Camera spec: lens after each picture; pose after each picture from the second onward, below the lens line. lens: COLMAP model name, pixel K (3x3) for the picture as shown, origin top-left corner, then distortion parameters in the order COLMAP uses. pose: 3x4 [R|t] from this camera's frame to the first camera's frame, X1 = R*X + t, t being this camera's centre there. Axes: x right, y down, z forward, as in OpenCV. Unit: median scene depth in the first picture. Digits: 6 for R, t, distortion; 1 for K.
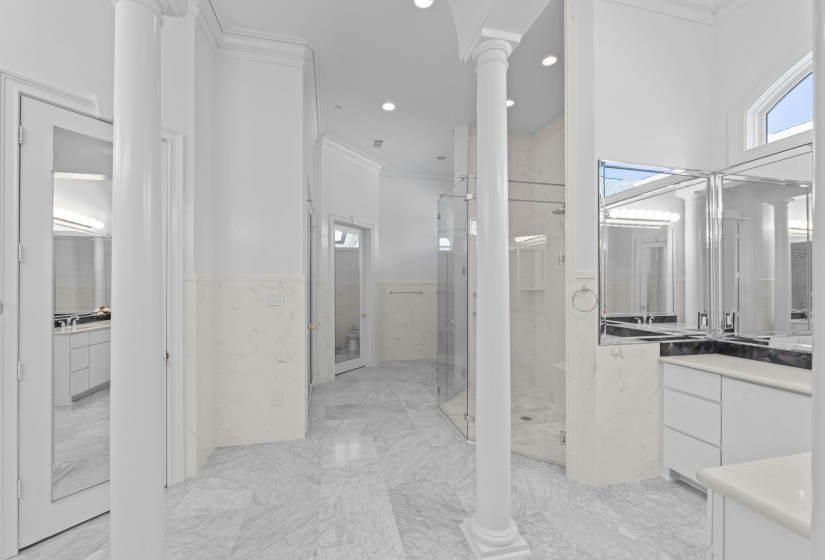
lens RADIAL K [[337.8, 0, 404.9], [0, 337.8, 285.6], [0, 0, 1]] dist [-0.005278, 0.001121]
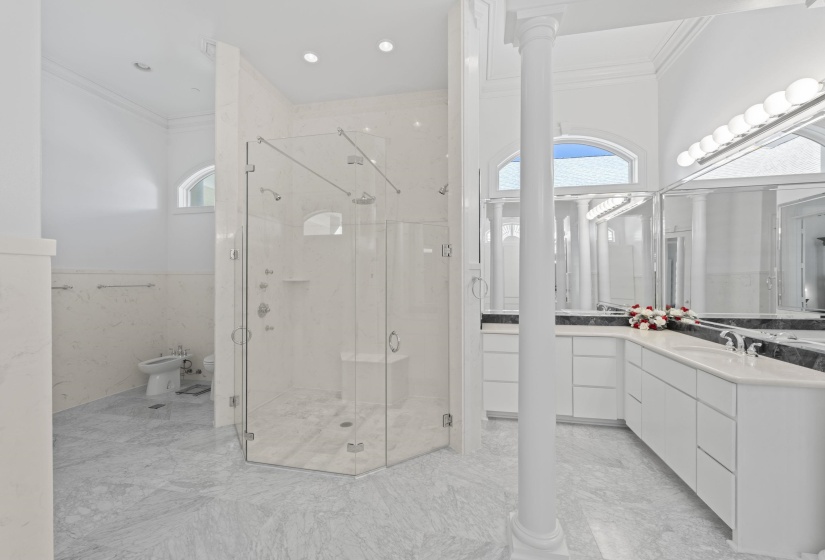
lens RADIAL K [[337.8, 0, 410.7], [0, 337.8, 275.9], [0, 0, 1]] dist [-0.005278, 0.001121]
pose [[0.418105, 0.004739, 0.908386, -0.565898], [-0.001299, 0.999988, -0.004619, 0.005597], [-0.908398, 0.000751, 0.418106, 0.694644]]
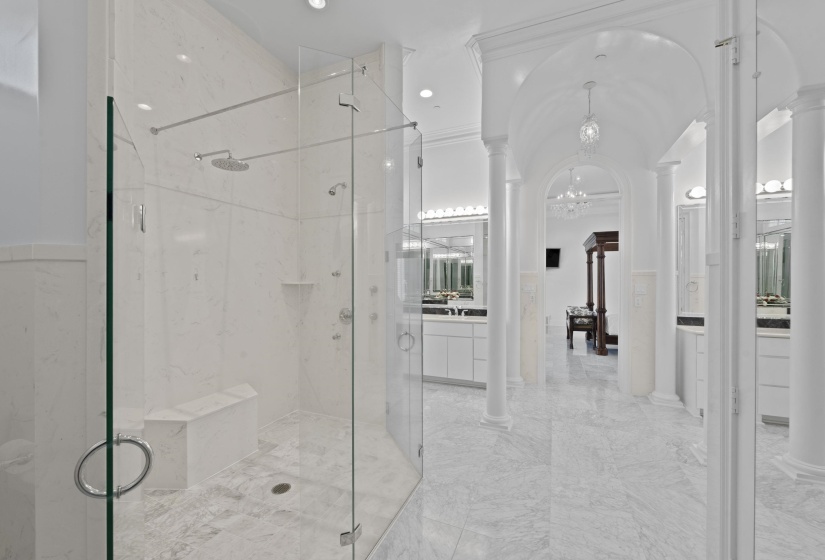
lens RADIAL K [[337.8, 0, 409.0], [0, 337.8, 282.0], [0, 0, 1]] dist [-0.005278, 0.001121]
pose [[-0.813026, -0.003357, 0.582218, -0.293229], [-0.005323, 0.999984, -0.001668, 0.012673], [-0.582203, -0.004455, -0.813031, 2.027199]]
